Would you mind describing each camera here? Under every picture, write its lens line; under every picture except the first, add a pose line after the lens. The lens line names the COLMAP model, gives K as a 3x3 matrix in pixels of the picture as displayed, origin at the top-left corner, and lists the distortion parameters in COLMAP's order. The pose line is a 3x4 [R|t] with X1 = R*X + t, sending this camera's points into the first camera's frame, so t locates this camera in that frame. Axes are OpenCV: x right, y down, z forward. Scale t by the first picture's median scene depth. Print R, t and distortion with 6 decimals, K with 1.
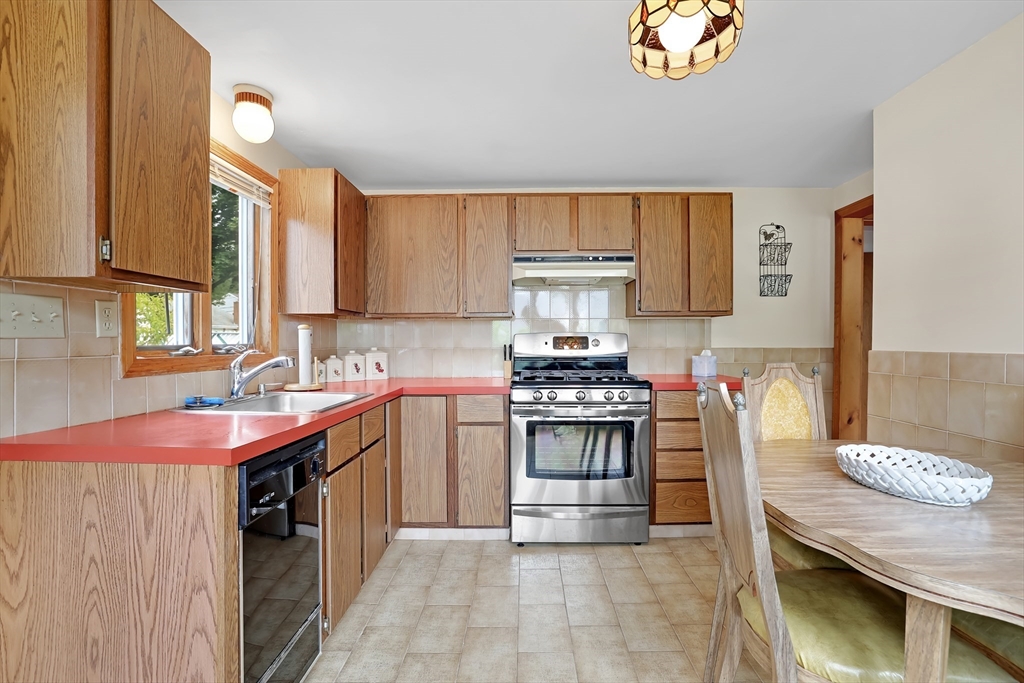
lens RADIAL K [[449.0, 0, 523.5], [0, 449.0, 346.3], [0, 0, 1]] dist [-0.047938, 0.018080]
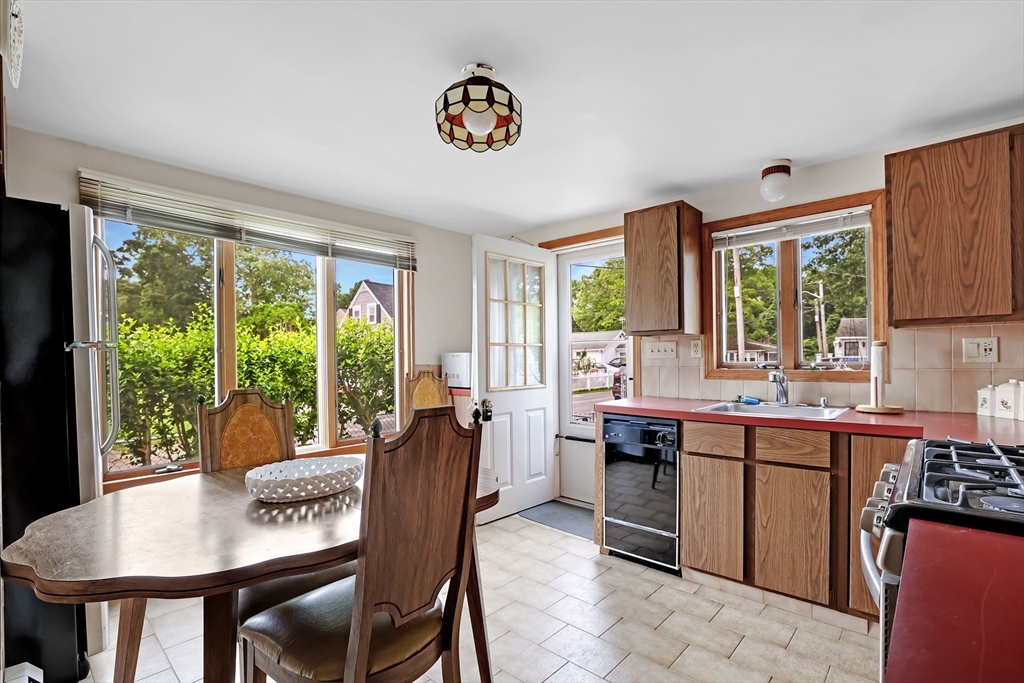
lens RADIAL K [[465.8, 0, 525.2], [0, 465.8, 362.5], [0, 0, 1]] dist [-0.052470, 0.019198]
pose [[-0.655191, 0.006850, -0.755432, 0.640437], [-0.004505, 0.999906, 0.012974, -0.012651], [0.755450, 0.011904, -0.655099, 0.986016]]
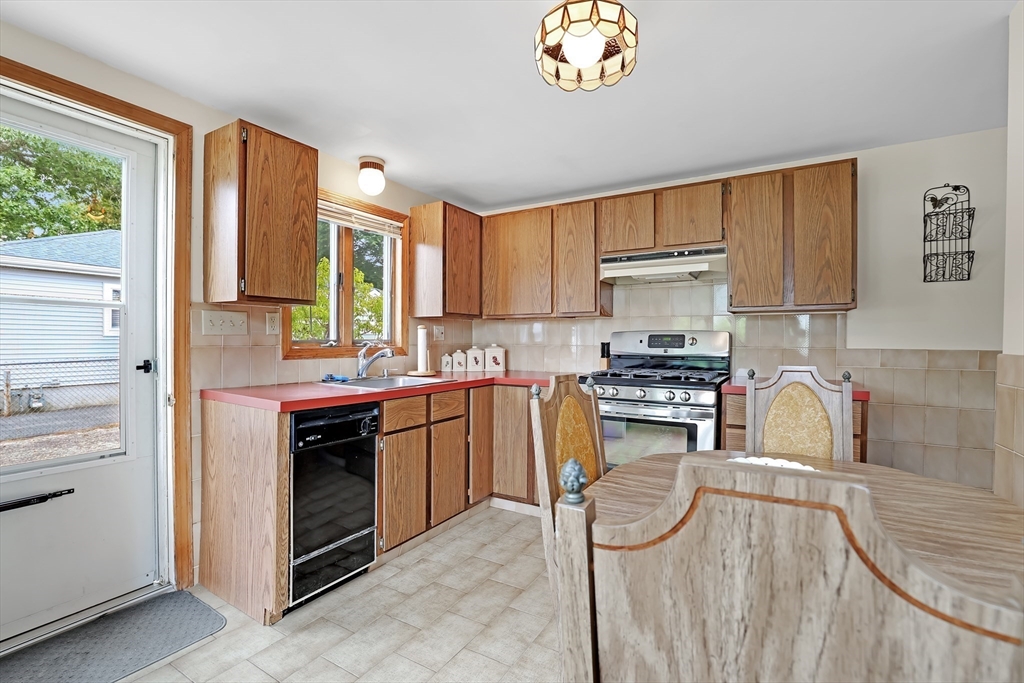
lens RADIAL K [[460.0, 0, 526.0], [0, 460.0, 343.7], [0, 0, 1]] dist [-0.023347, 0.000758]
pose [[0.870990, 0.010366, -0.491191, 0.399266], [-0.011892, 0.999929, 0.000016, 0.001219], [0.491157, 0.005828, 0.871052, -0.019098]]
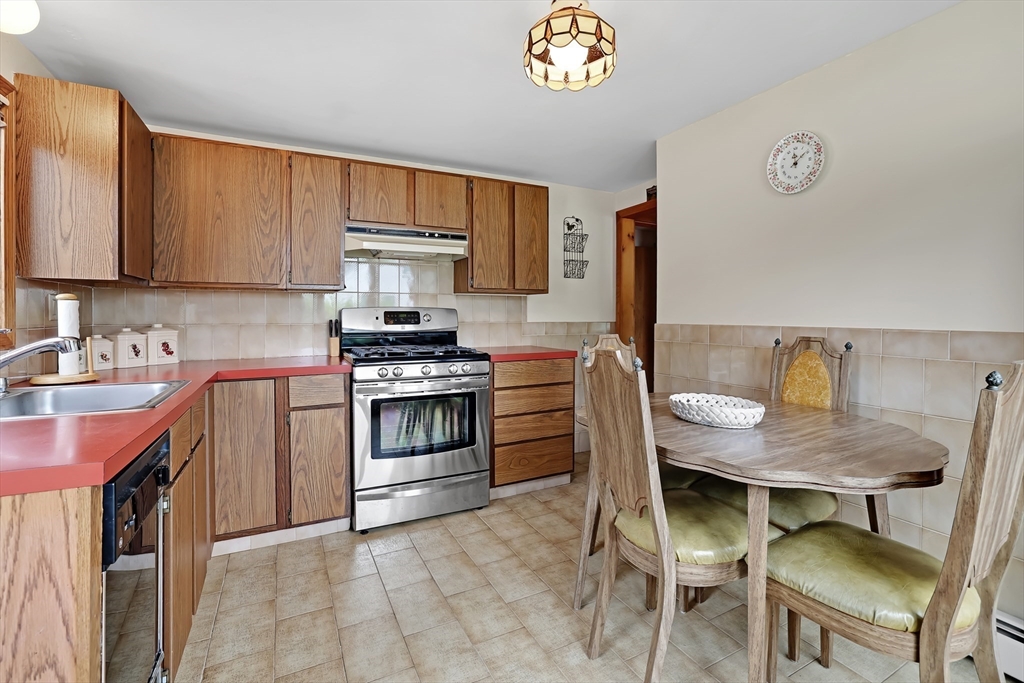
lens RADIAL K [[453.1, 0, 518.4], [0, 453.1, 314.9], [0, 0, 1]] dist [-0.046163, 0.016933]
pose [[0.885259, 0.002041, 0.465094, -0.158615], [0.004282, 0.999912, -0.012538, -0.000928], [-0.465079, 0.013091, 0.885172, 0.004348]]
